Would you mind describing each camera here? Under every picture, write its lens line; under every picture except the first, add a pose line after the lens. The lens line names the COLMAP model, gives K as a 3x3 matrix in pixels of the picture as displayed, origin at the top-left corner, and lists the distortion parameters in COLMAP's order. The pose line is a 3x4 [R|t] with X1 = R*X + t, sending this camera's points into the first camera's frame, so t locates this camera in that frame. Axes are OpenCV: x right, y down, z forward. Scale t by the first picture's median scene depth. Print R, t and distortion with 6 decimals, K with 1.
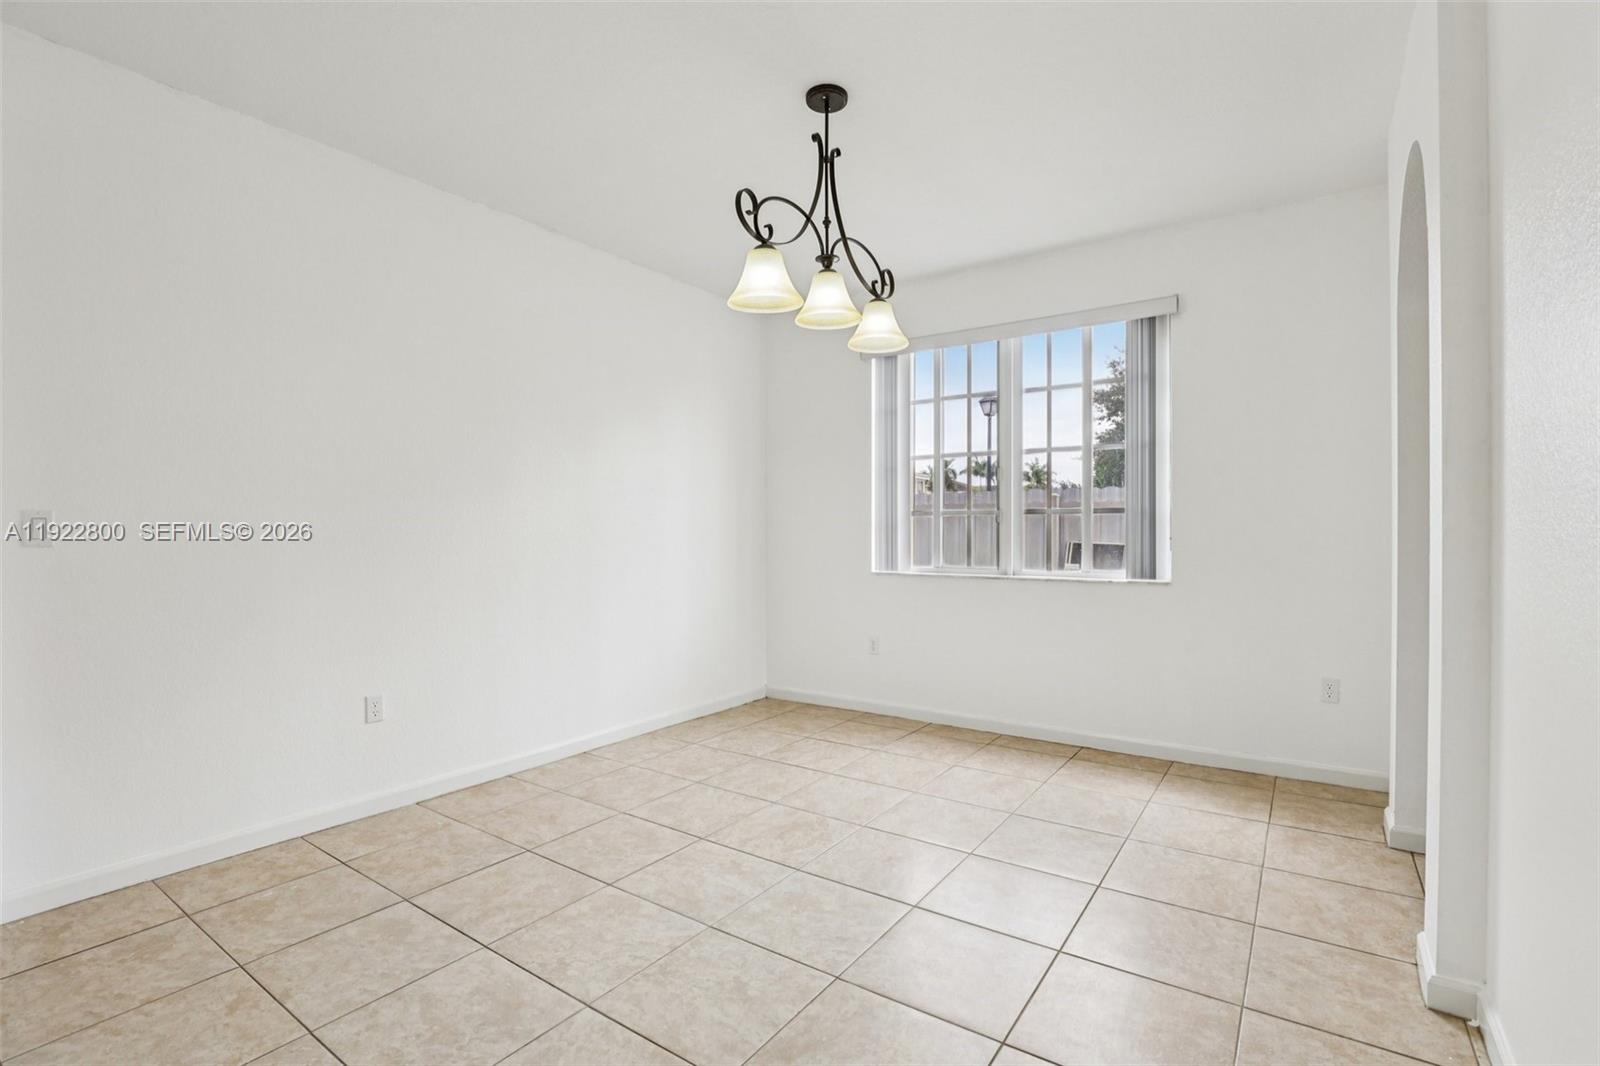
lens RADIAL K [[736.8, 0, 810.7], [0, 736.8, 540.2], [0, 0, 1]] dist [-0.032660, 0.004954]
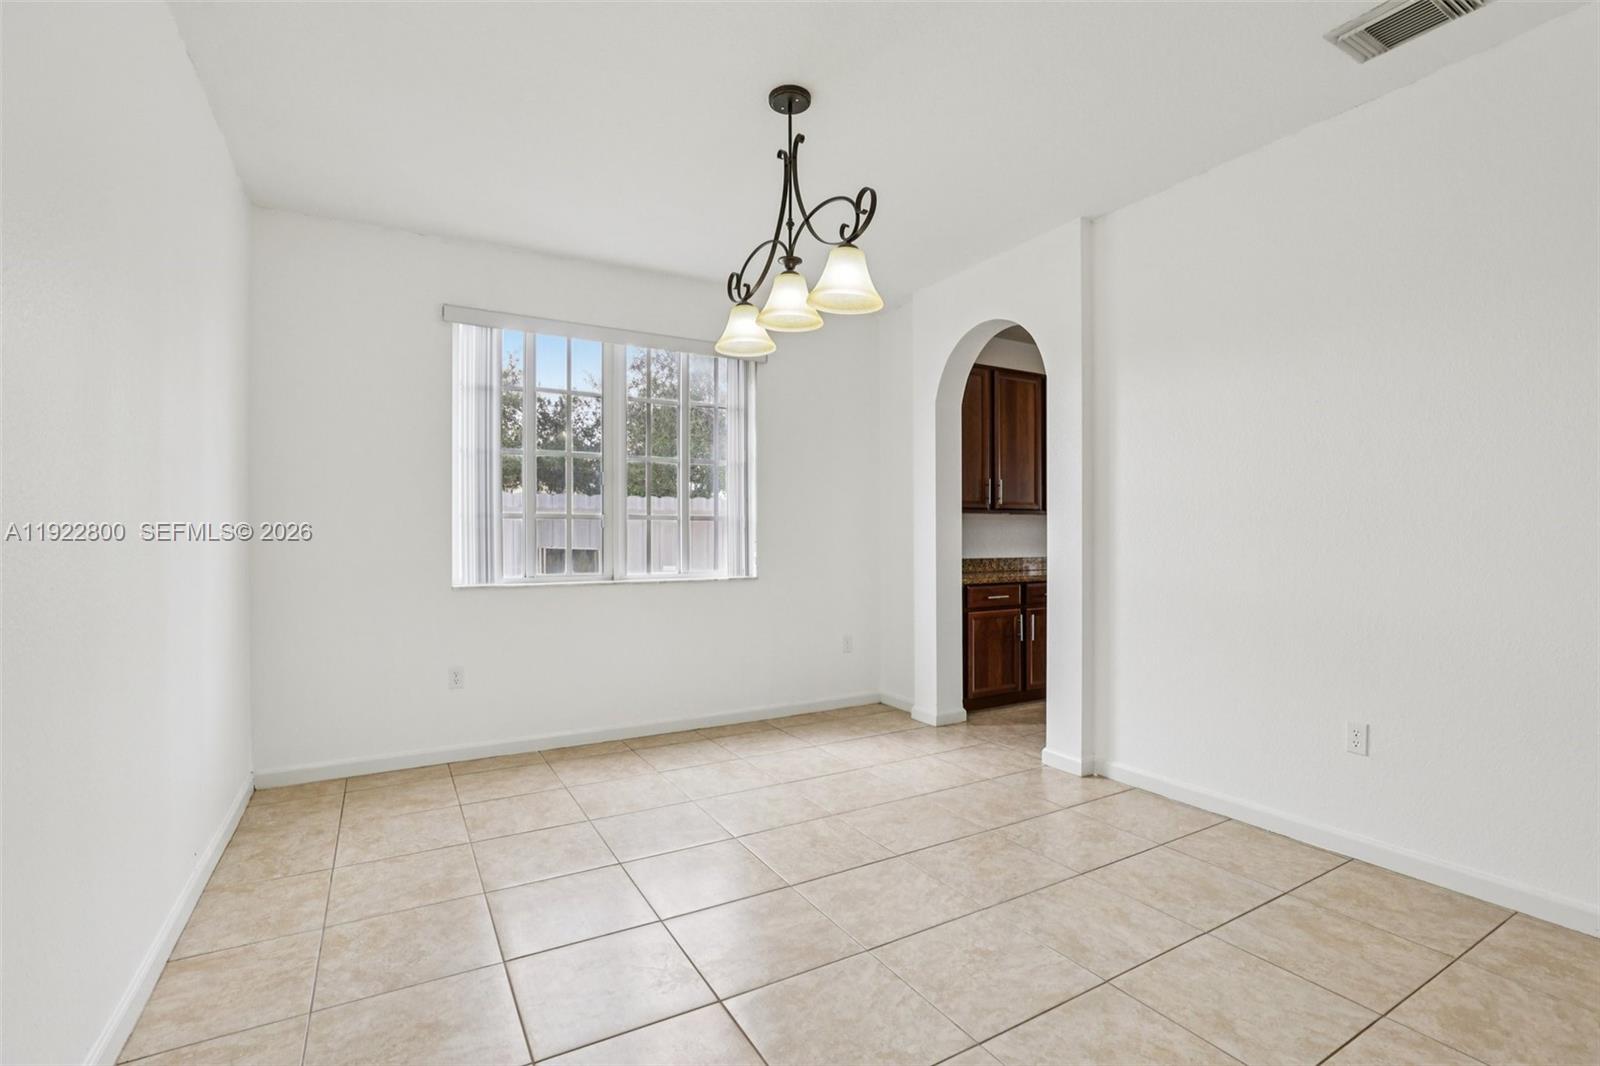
lens RADIAL K [[736.8, 0, 810.7], [0, 736.8, 540.2], [0, 0, 1]] dist [-0.032660, 0.004954]
pose [[0.418055, -0.002877, 0.908417, -0.584042], [0.012108, 0.999924, -0.002405, -0.001134], [-0.908341, 0.012005, 0.418058, 0.377782]]
